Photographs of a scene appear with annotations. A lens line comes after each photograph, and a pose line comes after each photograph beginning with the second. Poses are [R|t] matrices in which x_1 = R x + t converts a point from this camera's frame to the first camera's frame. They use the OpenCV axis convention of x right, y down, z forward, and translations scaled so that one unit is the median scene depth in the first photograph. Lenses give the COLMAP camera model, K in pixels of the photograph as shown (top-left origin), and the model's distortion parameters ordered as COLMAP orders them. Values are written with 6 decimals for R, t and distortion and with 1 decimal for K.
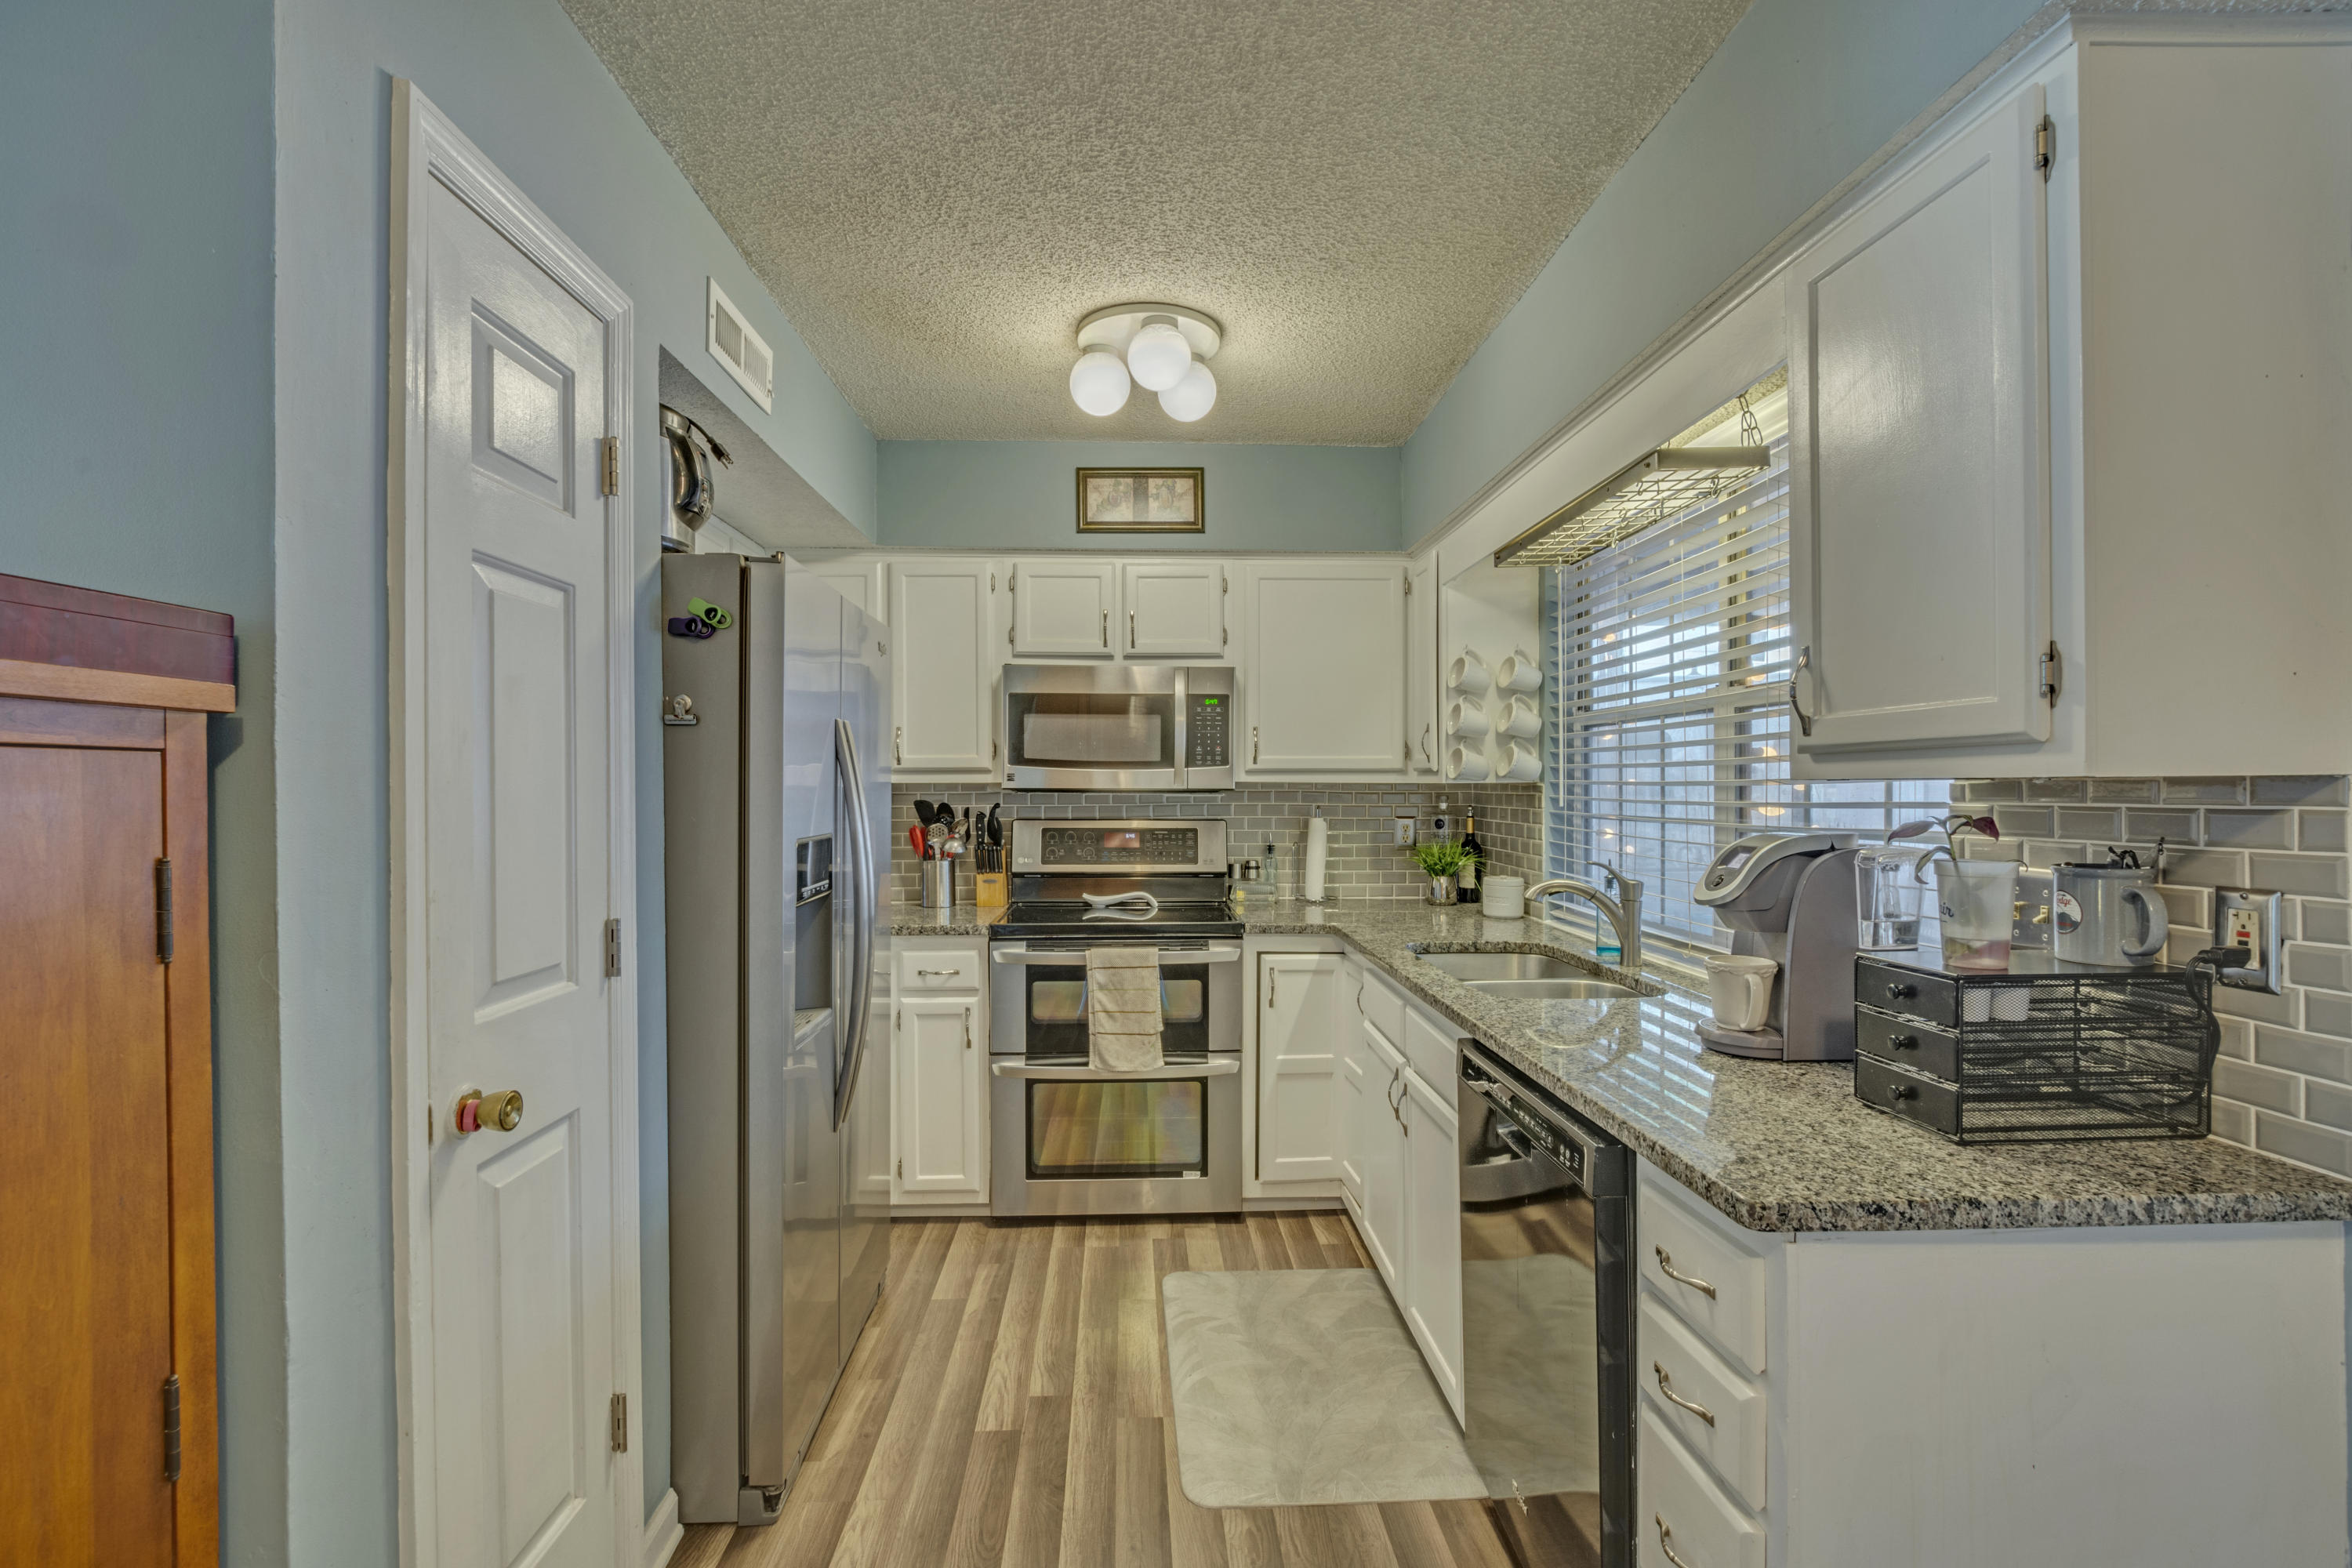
lens RADIAL K [[1036.2, 0, 1178.3], [0, 1036.2, 794.8], [0, 0, 1]] dist [-0.016698, 0.000546]
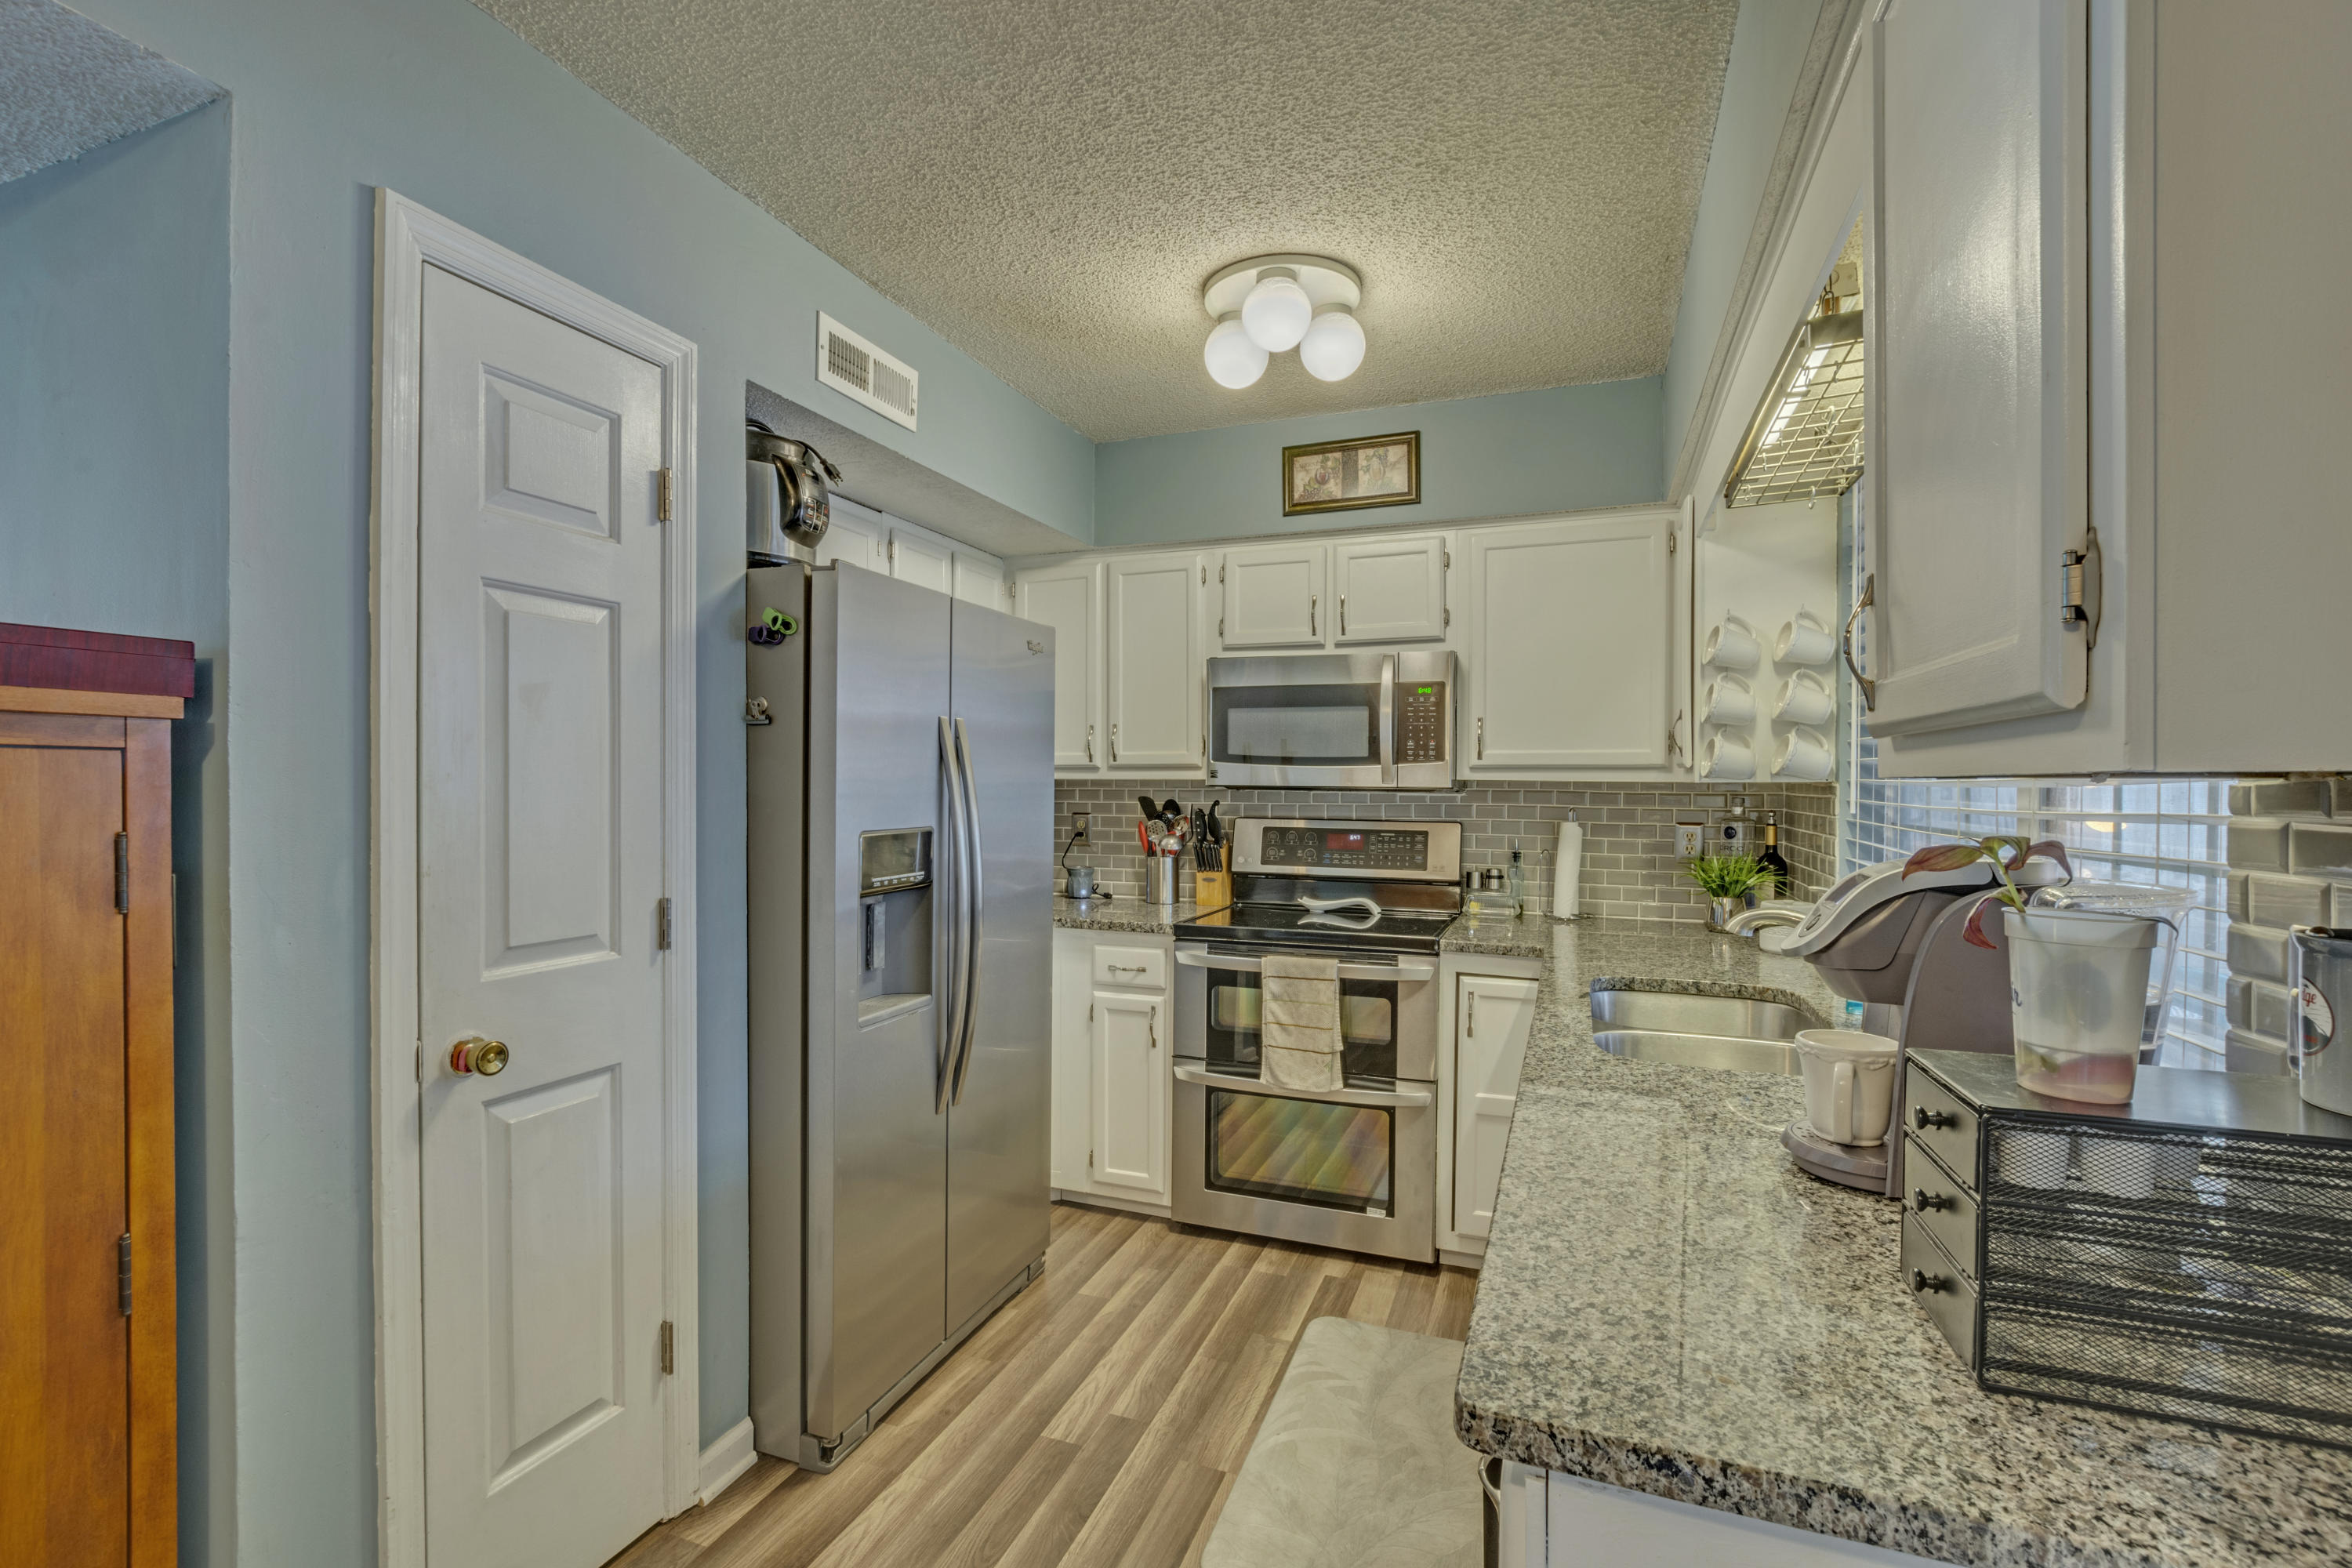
lens RADIAL K [[1036.2, 0, 1178.3], [0, 1036.2, 794.8], [0, 0, 1]] dist [-0.016698, 0.000546]
pose [[0.916614, 0.010073, -0.399647, 0.229496], [-0.009287, 0.999949, 0.003903, -0.000978], [0.399666, 0.000134, 0.916661, 0.108028]]
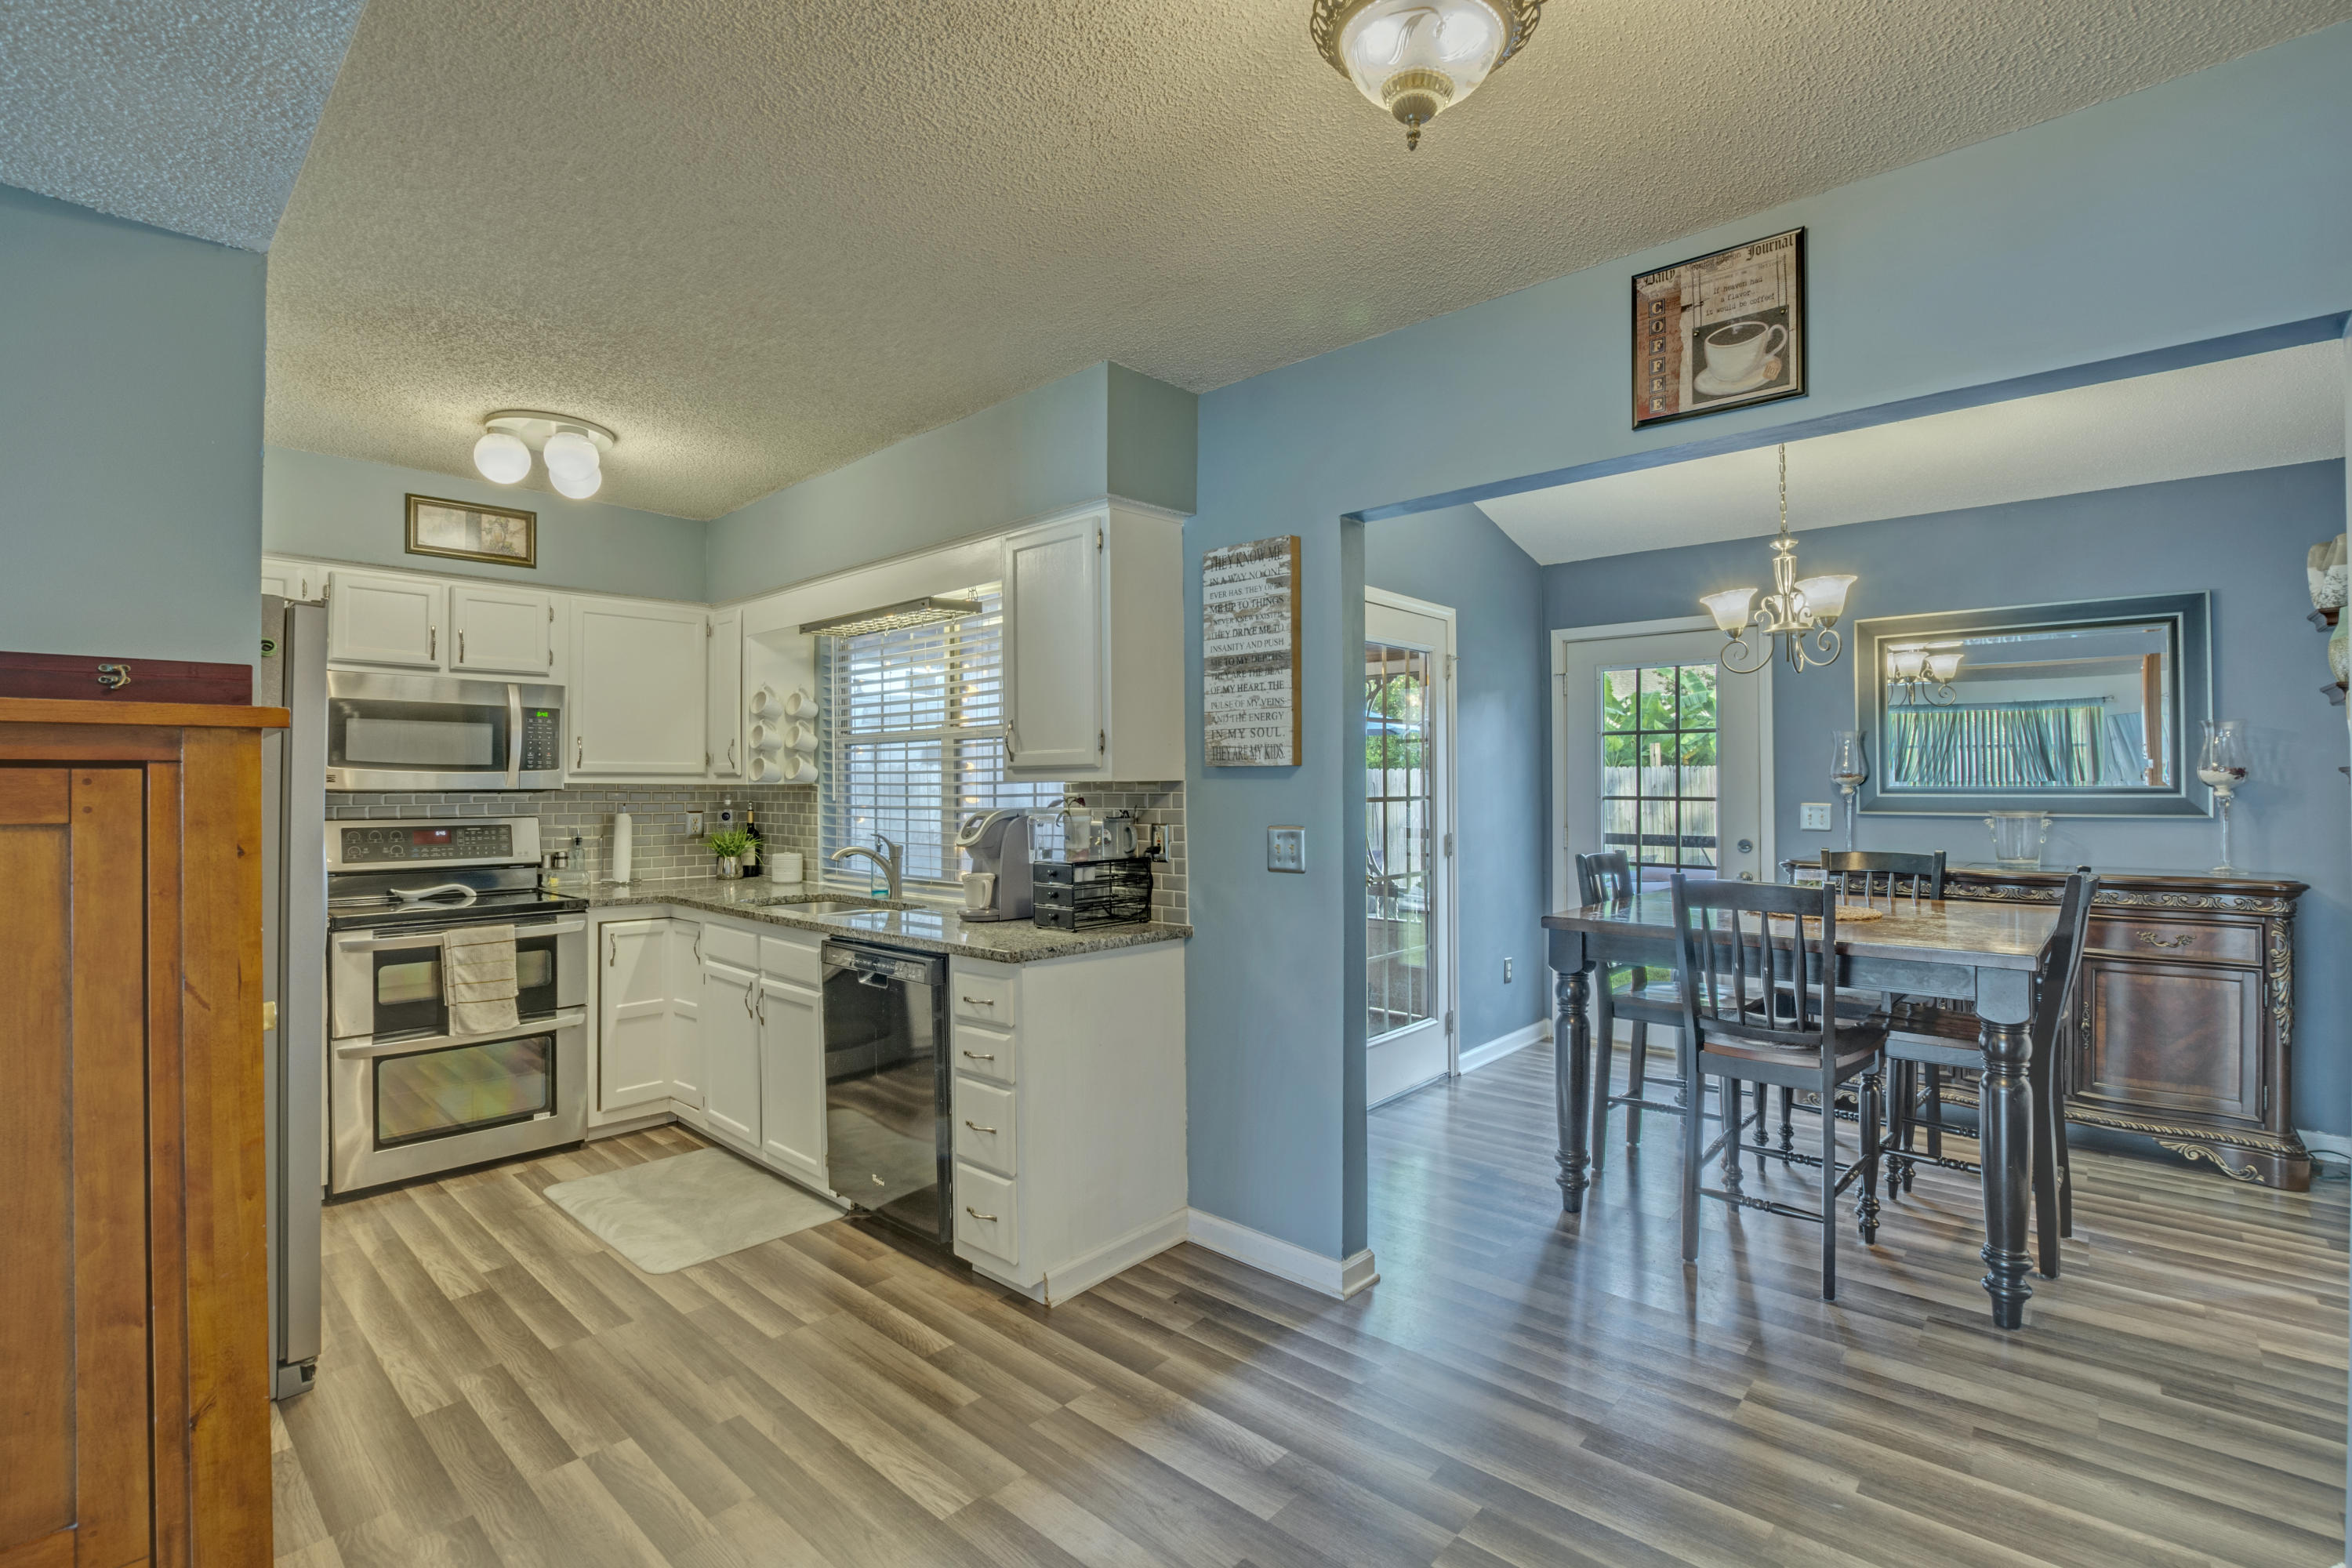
lens RADIAL K [[1049.1, 0, 1173.2], [0, 1049.1, 777.9], [0, 0, 1]] dist [-0.029193, -0.000081]
pose [[0.710069, 0.005013, 0.704115, -0.334504], [0.007976, 0.999853, -0.015162, 0.005810], [-0.704087, 0.016382, 0.709924, -0.380814]]
